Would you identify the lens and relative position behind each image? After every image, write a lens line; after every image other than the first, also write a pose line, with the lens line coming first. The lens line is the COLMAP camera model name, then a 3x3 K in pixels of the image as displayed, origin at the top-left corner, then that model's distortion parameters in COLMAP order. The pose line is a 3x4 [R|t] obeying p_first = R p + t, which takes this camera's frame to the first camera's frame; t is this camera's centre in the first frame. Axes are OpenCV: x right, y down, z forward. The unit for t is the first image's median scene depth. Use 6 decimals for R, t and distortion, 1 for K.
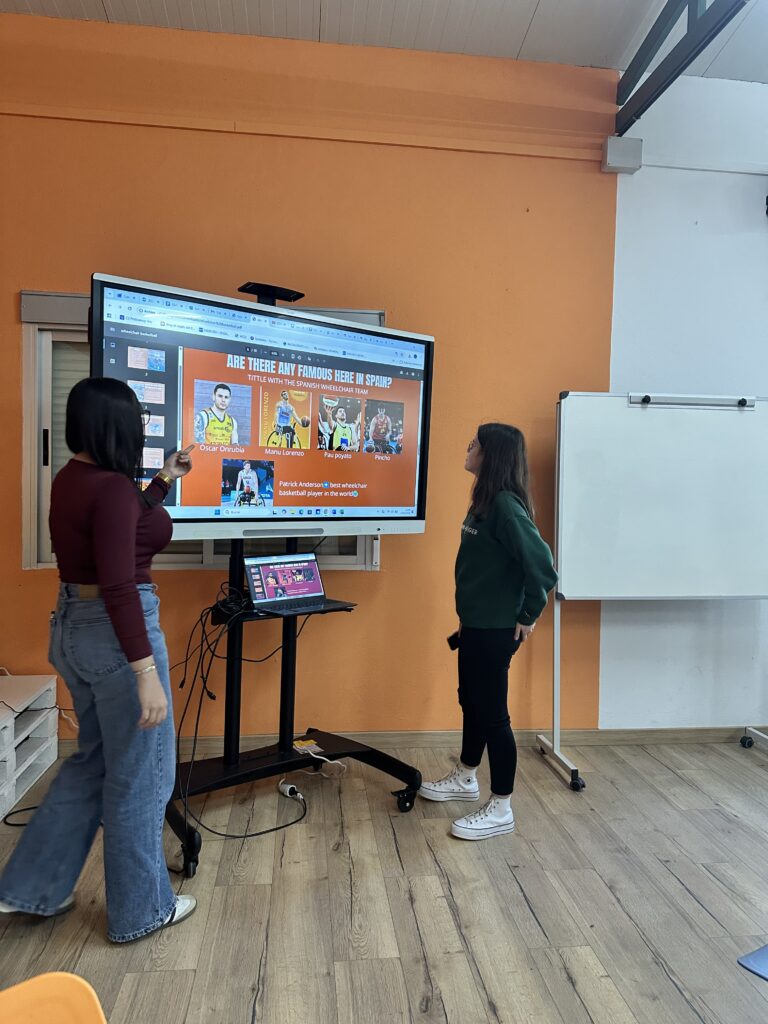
lens RADIAL K [[720.1, 0, 387.2], [0, 720.1, 514.8], [0, 0, 1]] dist [0.001822, -0.004231]
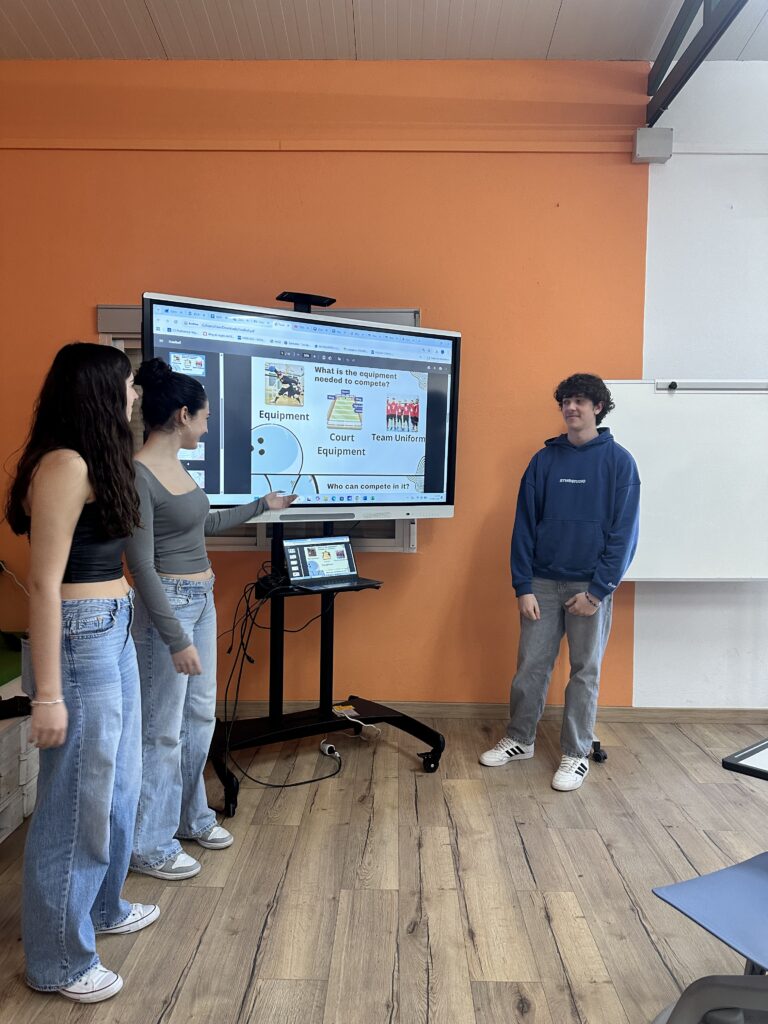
lens RADIAL K [[720.1, 0, 389.3], [0, 720.1, 514.3], [0, 0, 1]] dist [0.001822, -0.004231]
pose [[0.991411, -0.004679, -0.130703, 0.103941], [0.007100, 0.999812, 0.018064, 0.001086], [0.130594, -0.018836, 0.991257, -0.078962]]
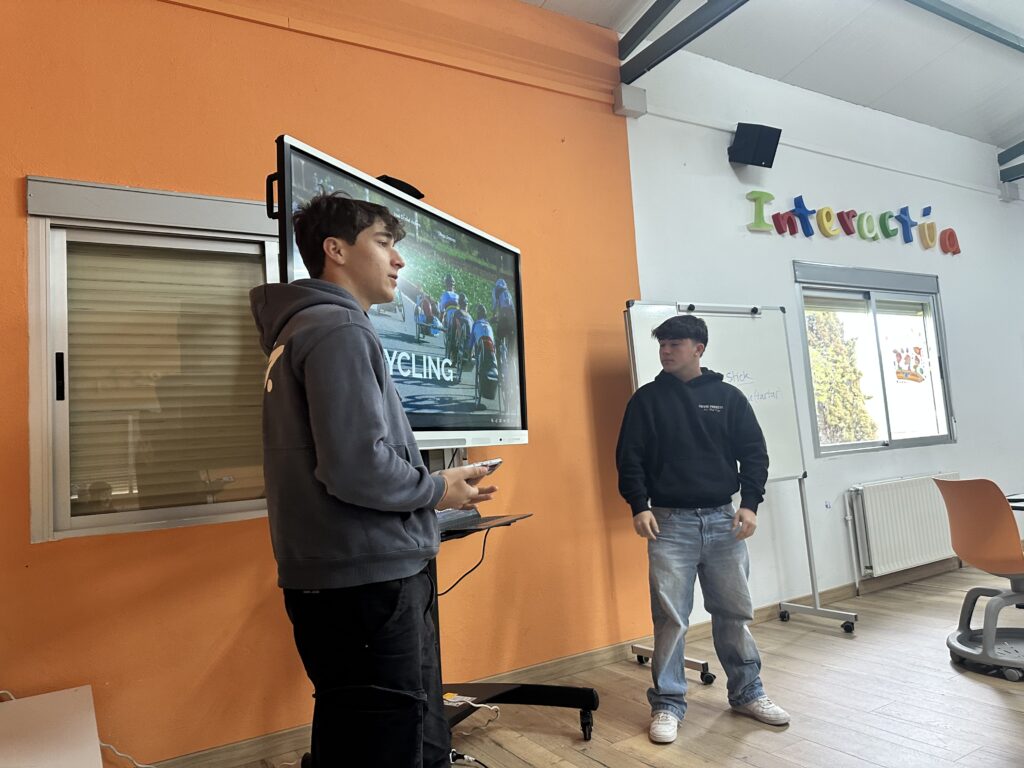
lens RADIAL K [[720.1, 0, 504.2], [0, 720.1, 376.7], [0, 0, 1]] dist [0.001822, -0.004231]
pose [[0.911898, -0.047713, 0.407634, -0.399804], [0.108667, 0.985842, -0.127702, 0.060959], [-0.395770, 0.160747, 0.904172, 0.144656]]
